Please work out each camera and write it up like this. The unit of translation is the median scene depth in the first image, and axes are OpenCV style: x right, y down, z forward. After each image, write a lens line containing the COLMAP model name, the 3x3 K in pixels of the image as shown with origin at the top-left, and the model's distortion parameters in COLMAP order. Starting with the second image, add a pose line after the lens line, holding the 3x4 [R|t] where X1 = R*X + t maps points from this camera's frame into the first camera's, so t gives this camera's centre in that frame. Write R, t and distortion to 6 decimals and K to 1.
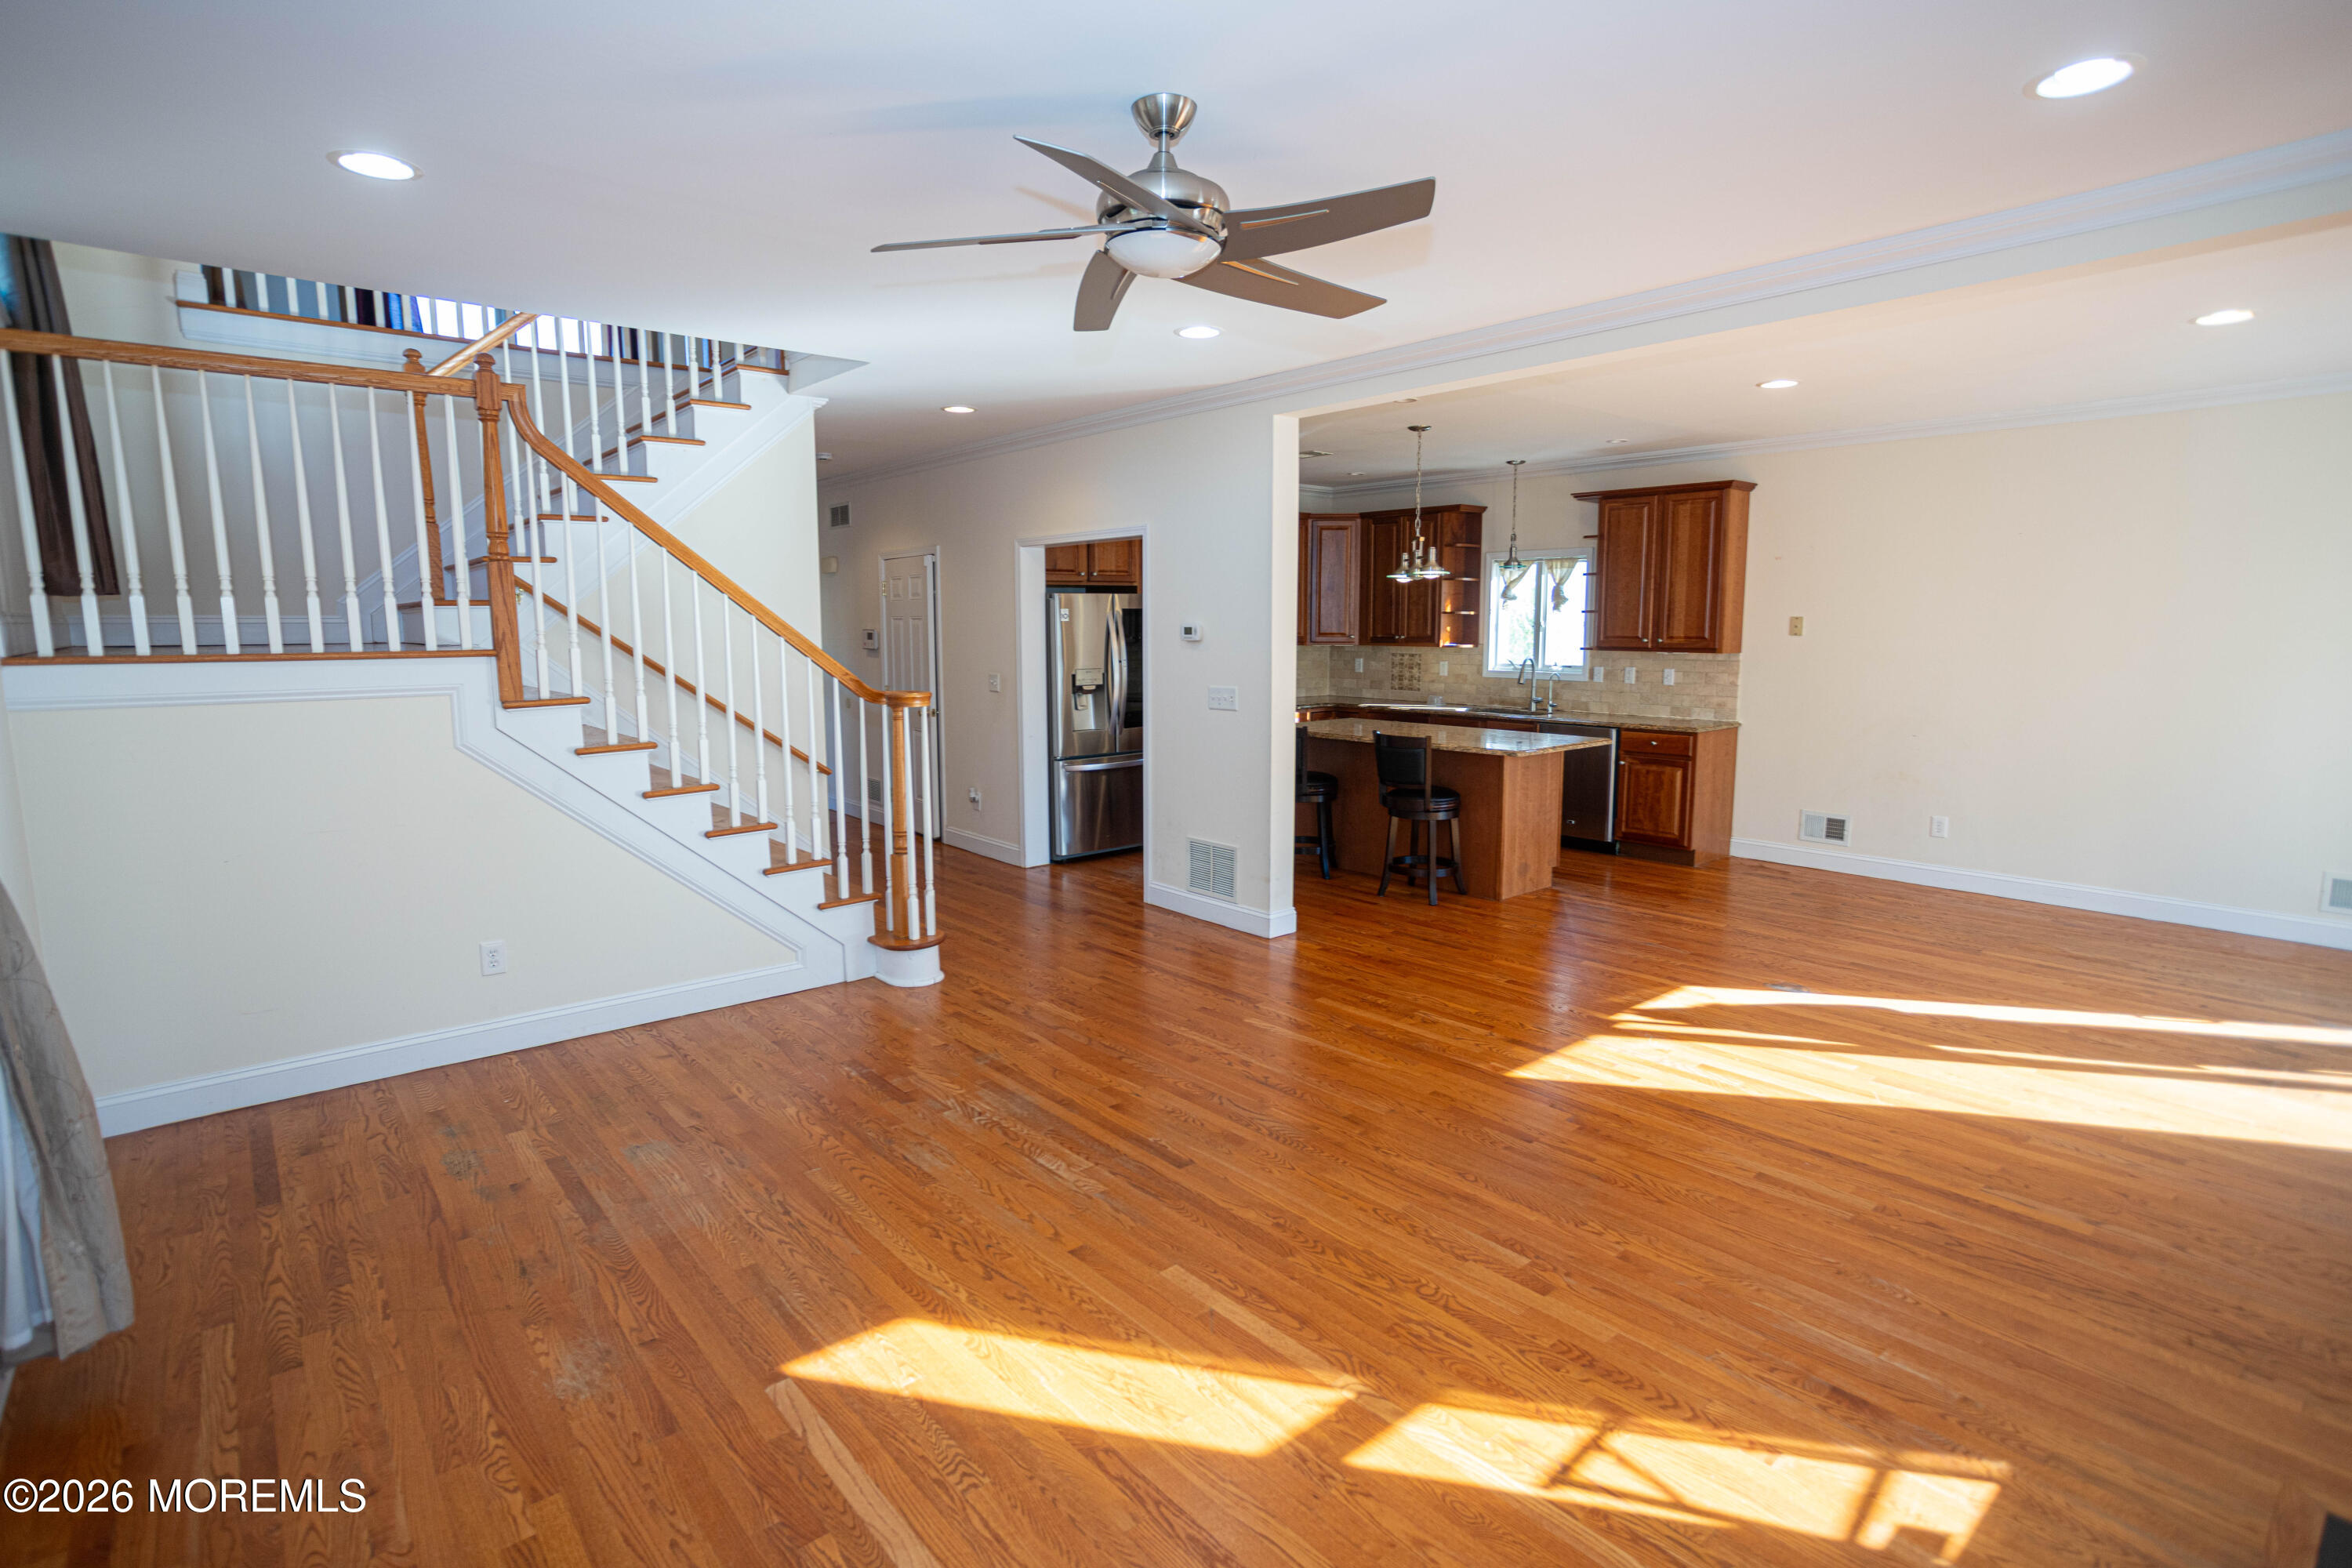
lens RADIAL K [[1141.2, 0, 1167.8], [0, 1141.2, 790.9], [0, 0, 1]] dist [-0.061697, 0.035261]
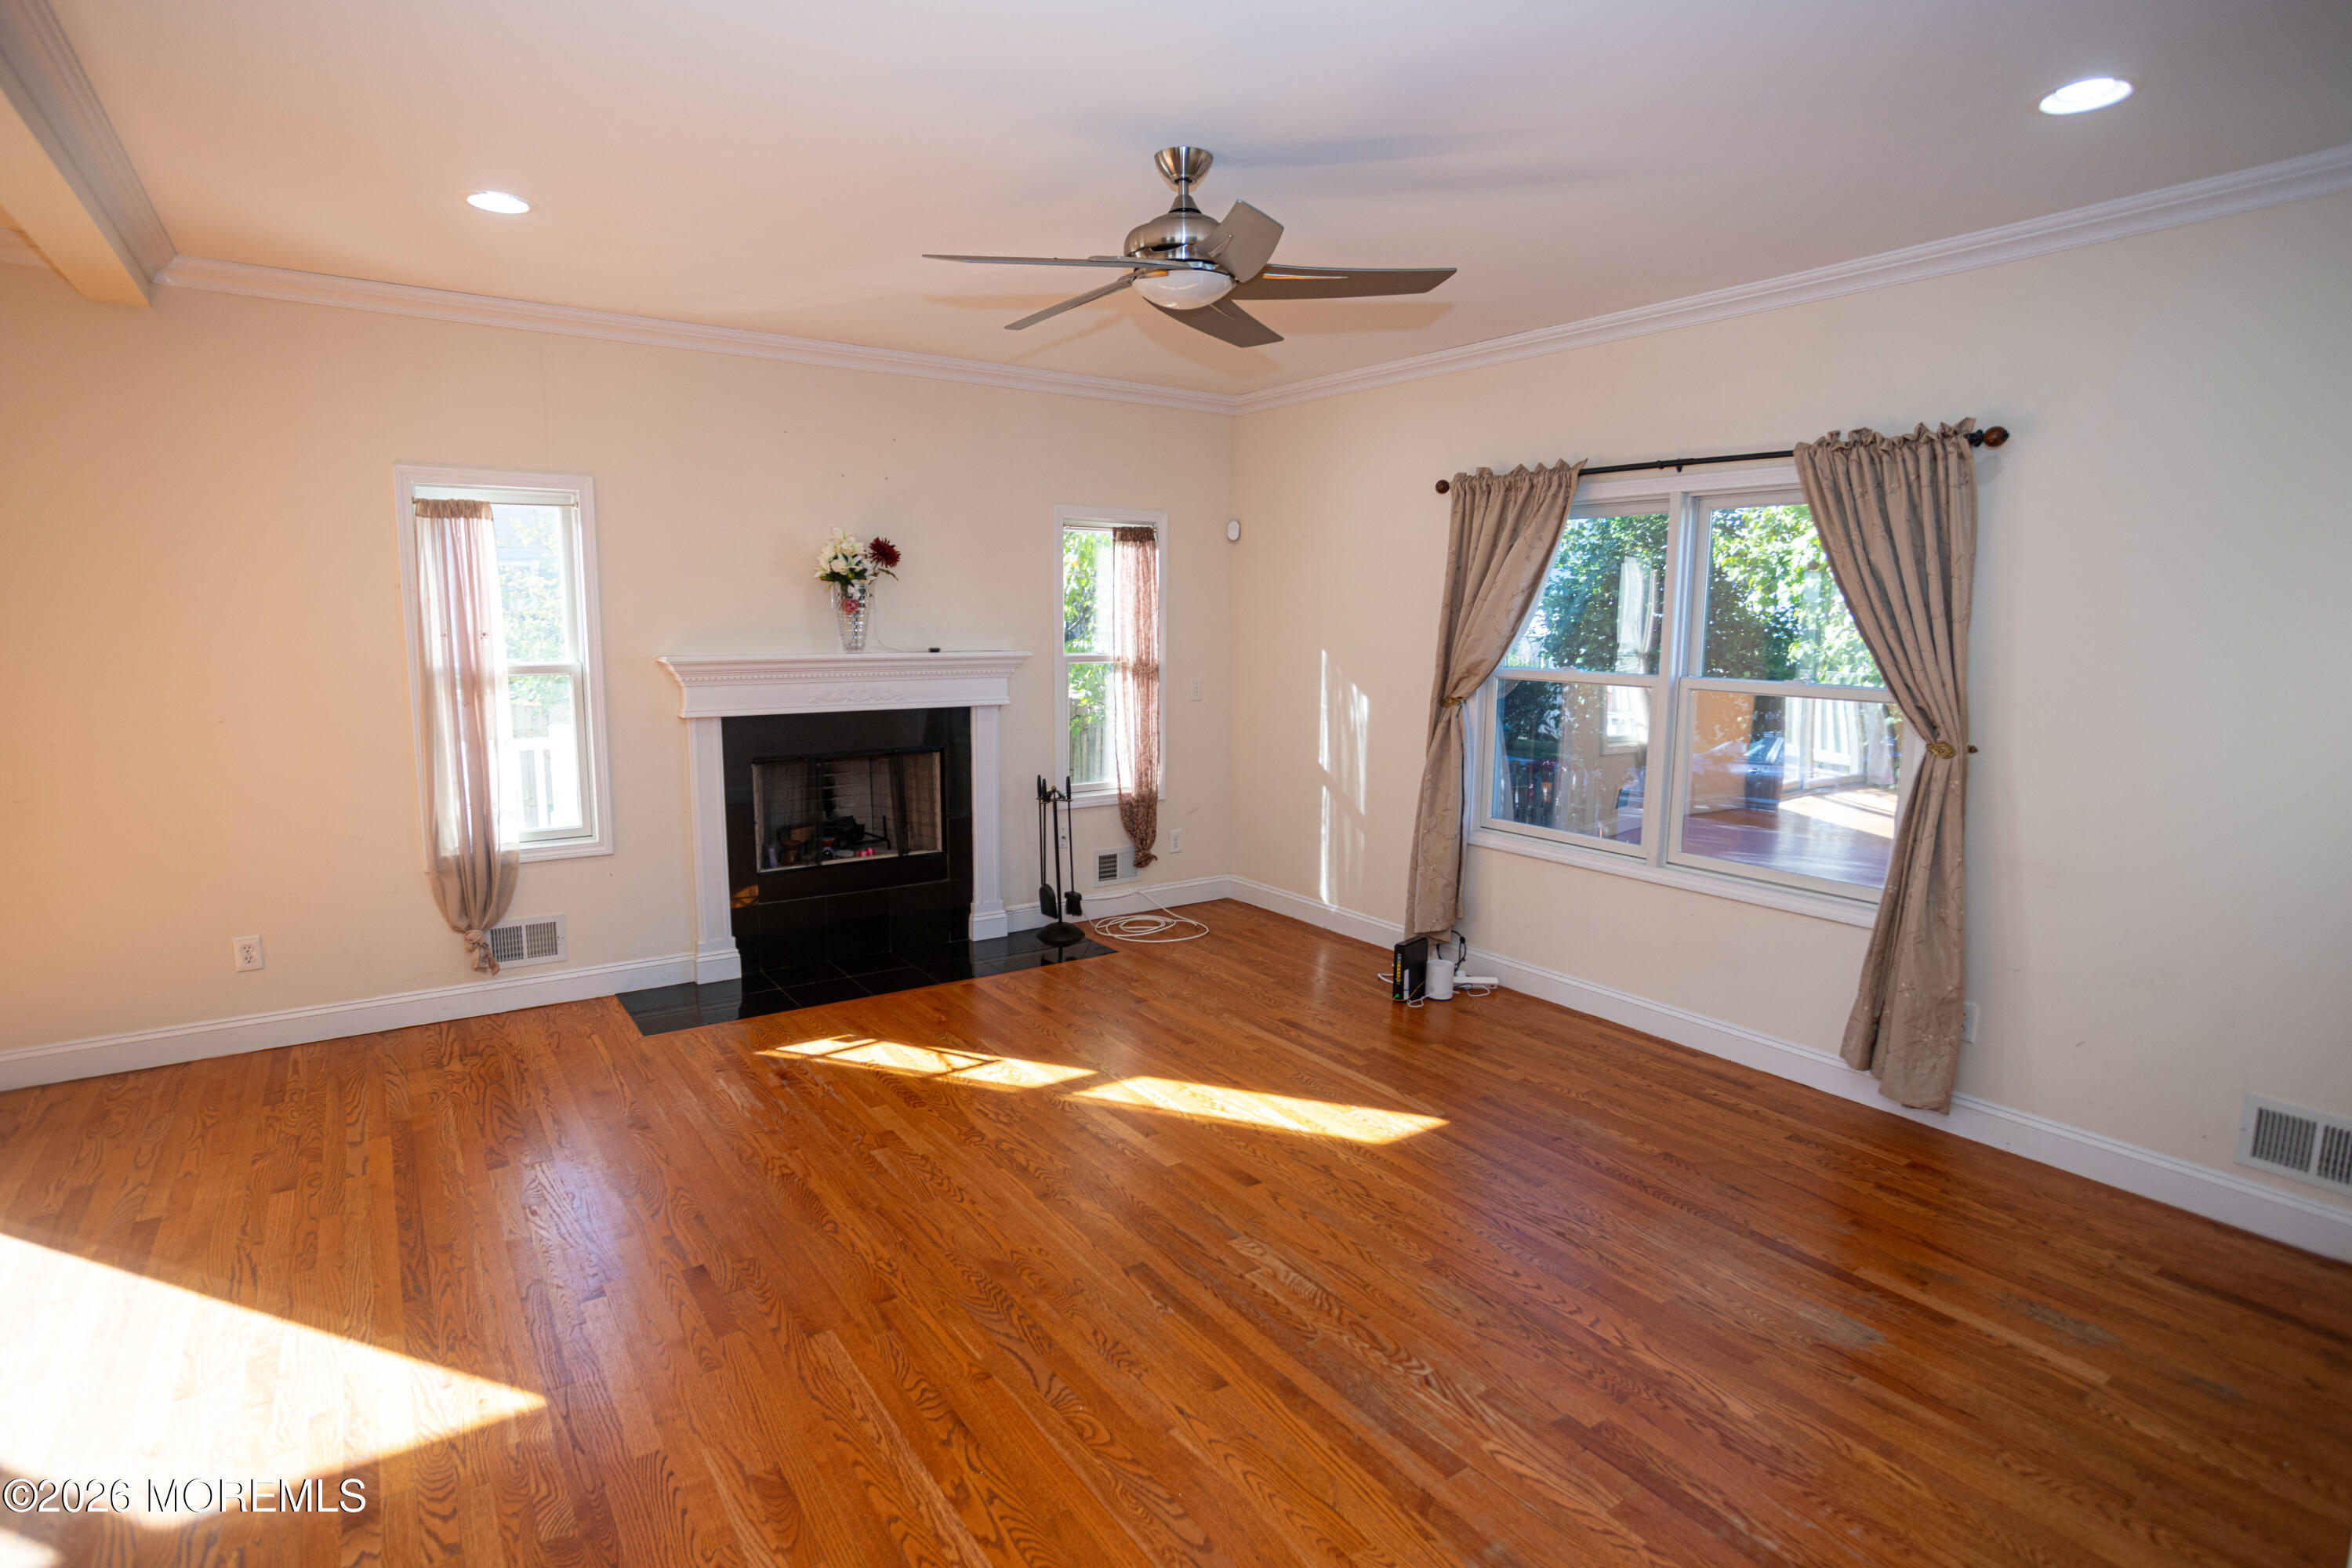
lens RADIAL K [[1141.2, 0, 1167.8], [0, 1141.2, 790.9], [0, 0, 1]] dist [-0.061697, 0.035261]
pose [[-0.995770, -0.019793, 0.089725, -0.076234], [0.007411, 0.956037, 0.293153, -0.249878], [-0.091583, 0.292578, -0.951846, 1.685868]]
